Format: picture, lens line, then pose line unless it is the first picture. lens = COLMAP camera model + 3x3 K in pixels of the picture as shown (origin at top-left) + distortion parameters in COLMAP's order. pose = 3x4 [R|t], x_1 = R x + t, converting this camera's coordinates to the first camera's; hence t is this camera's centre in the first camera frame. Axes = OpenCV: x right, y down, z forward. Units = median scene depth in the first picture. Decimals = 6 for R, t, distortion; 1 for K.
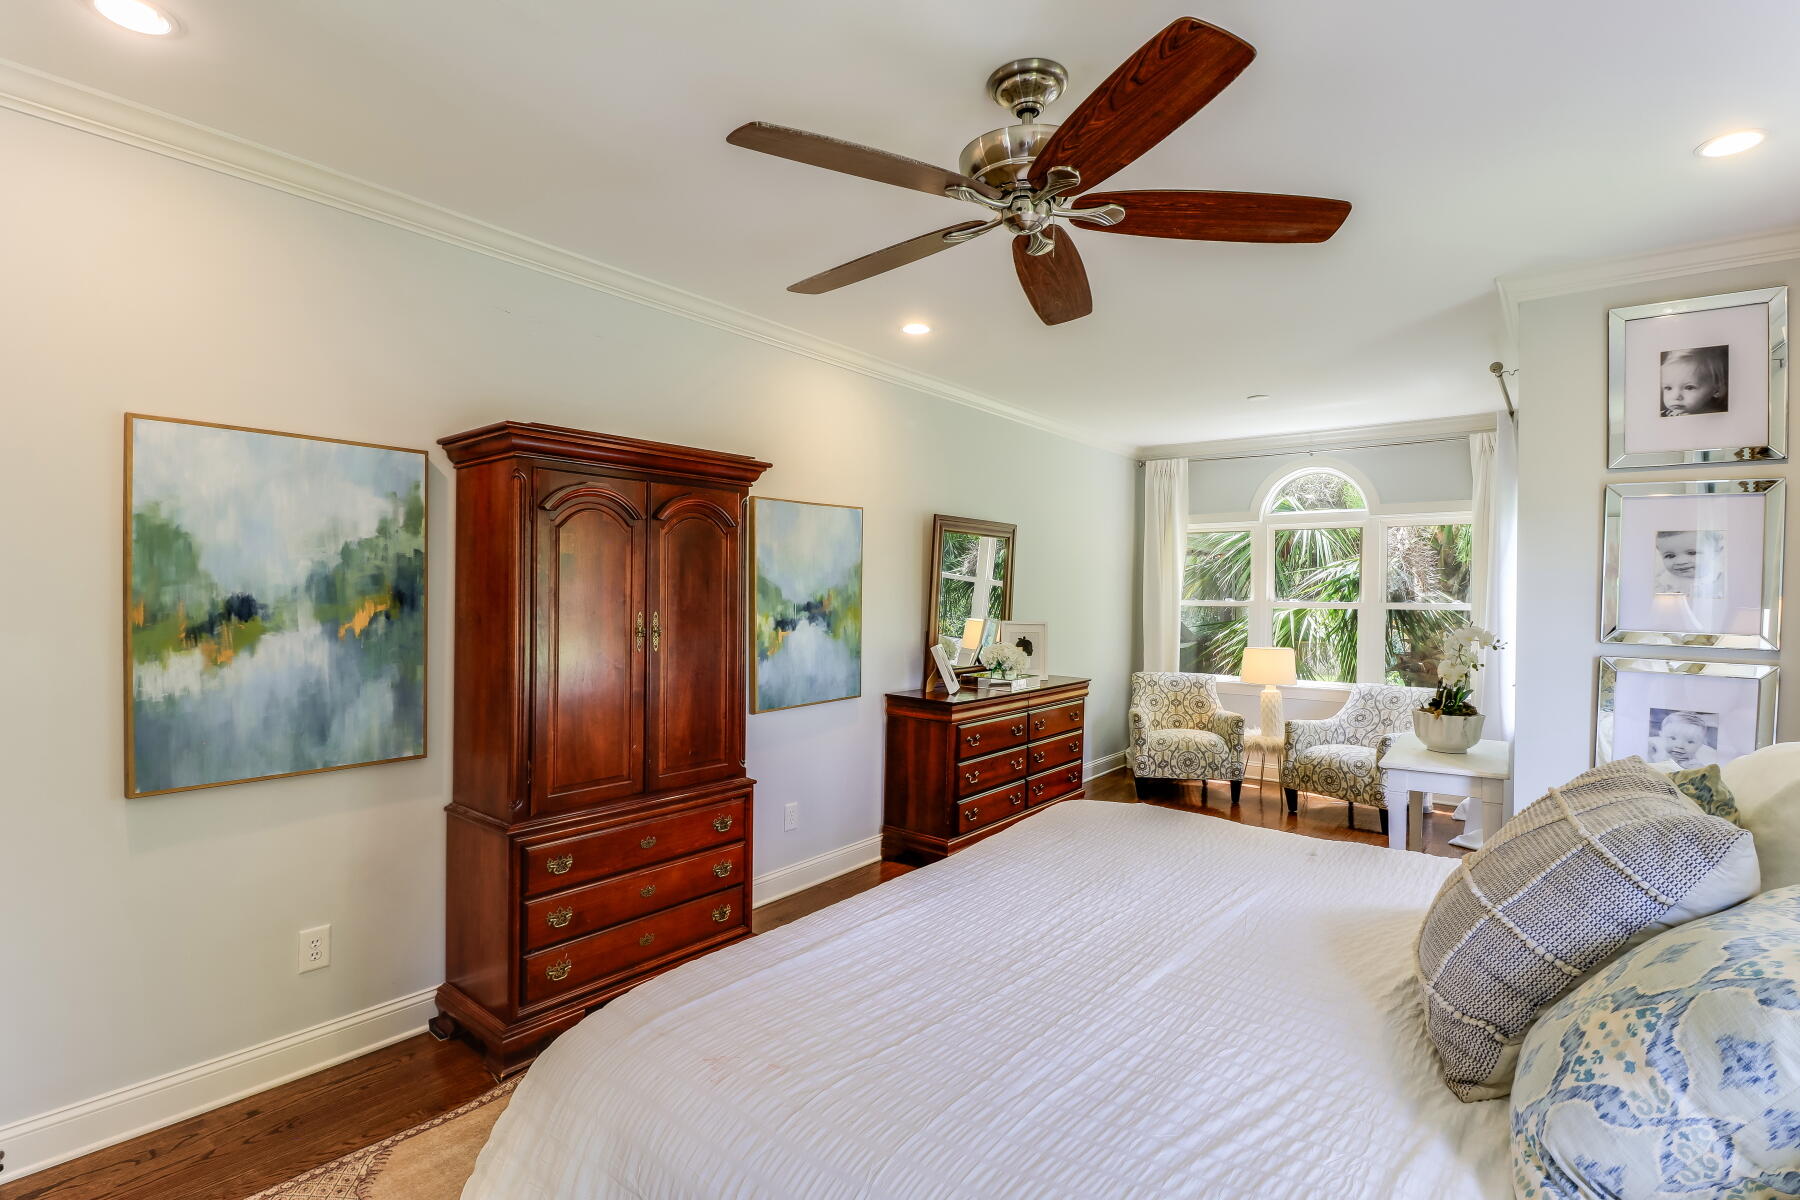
lens RADIAL K [[850.2, 0, 895.4], [0, 850.2, 583.4], [0, 0, 1]] dist [-0.003338, -0.009784]
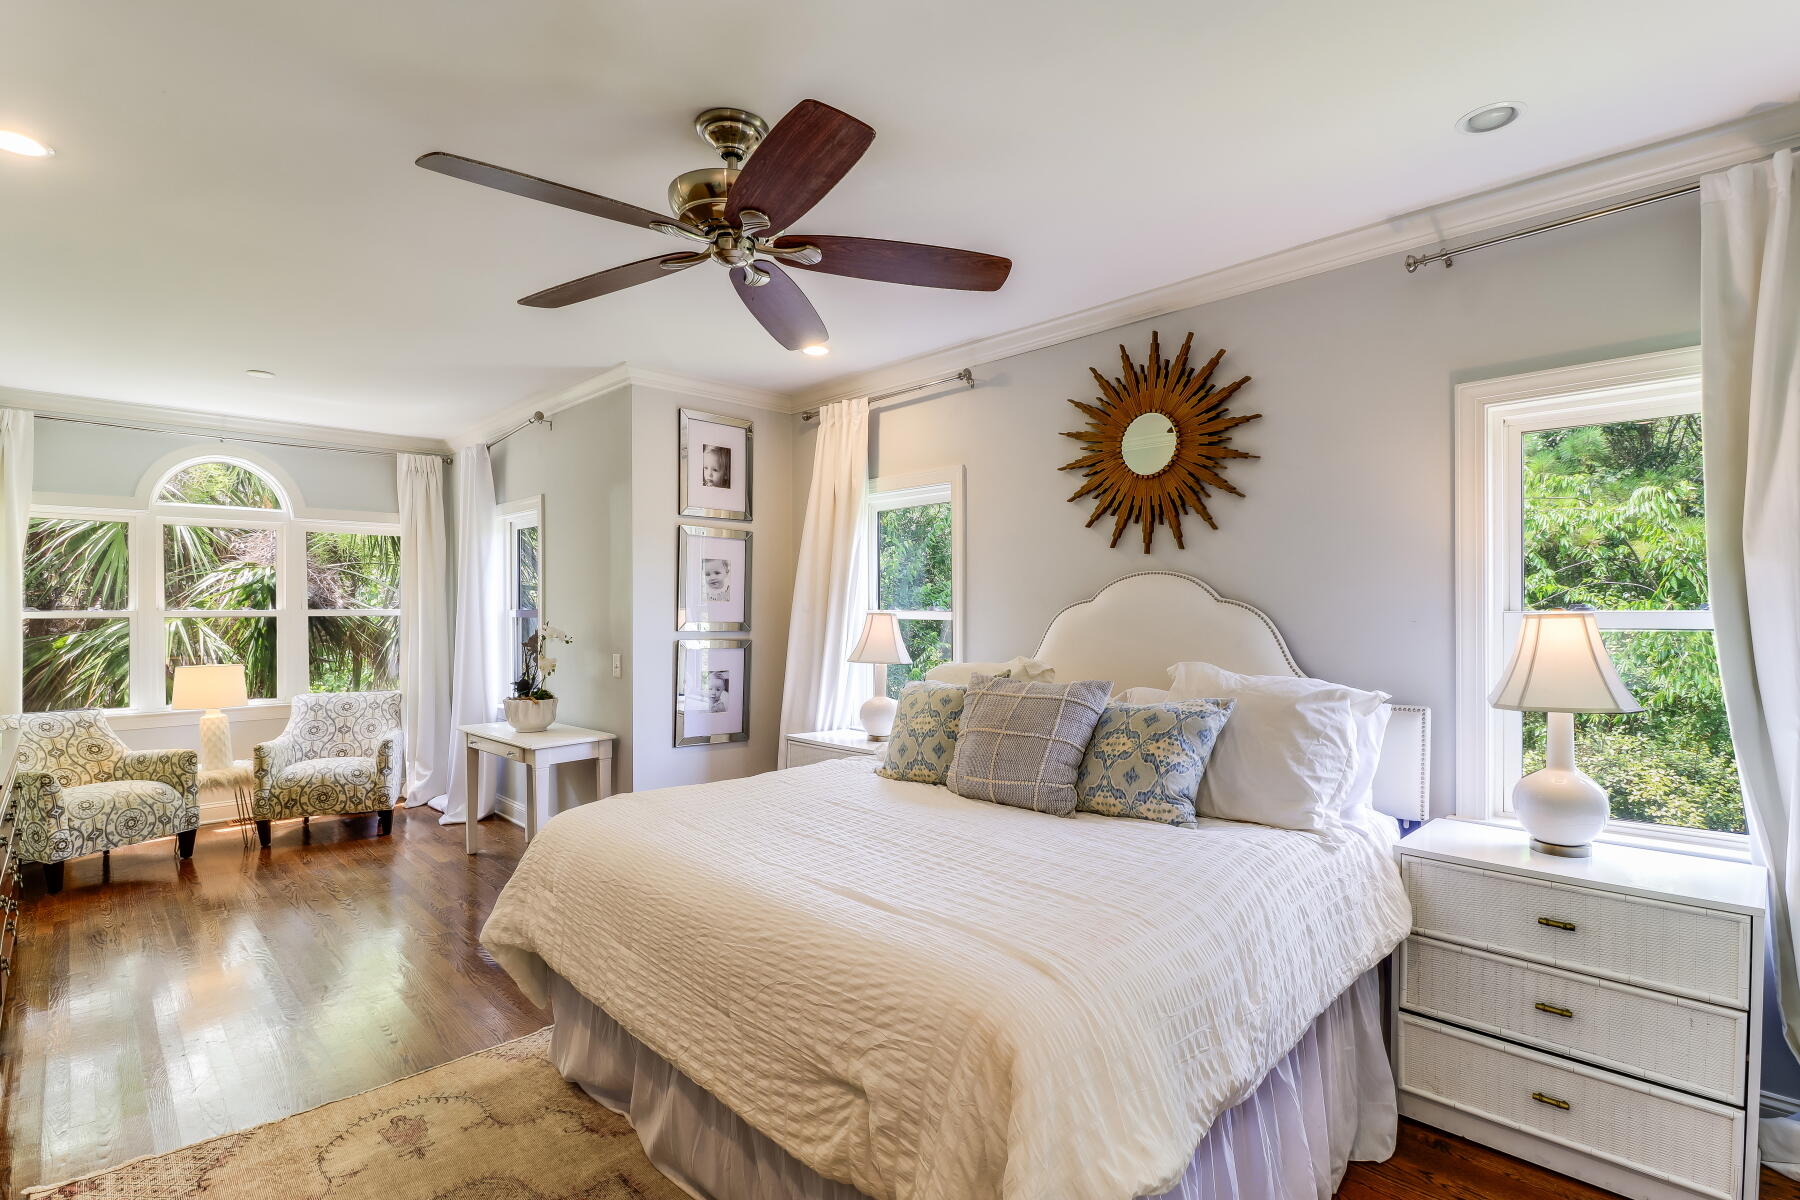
lens RADIAL K [[850.2, 0, 895.4], [0, 850.2, 583.4], [0, 0, 1]] dist [-0.003338, -0.009784]
pose [[0.122186, 0.017699, 0.992349, -0.322467], [-0.007335, 0.999830, -0.016929, 0.004705], [-0.992480, -0.005211, 0.122295, 0.234878]]
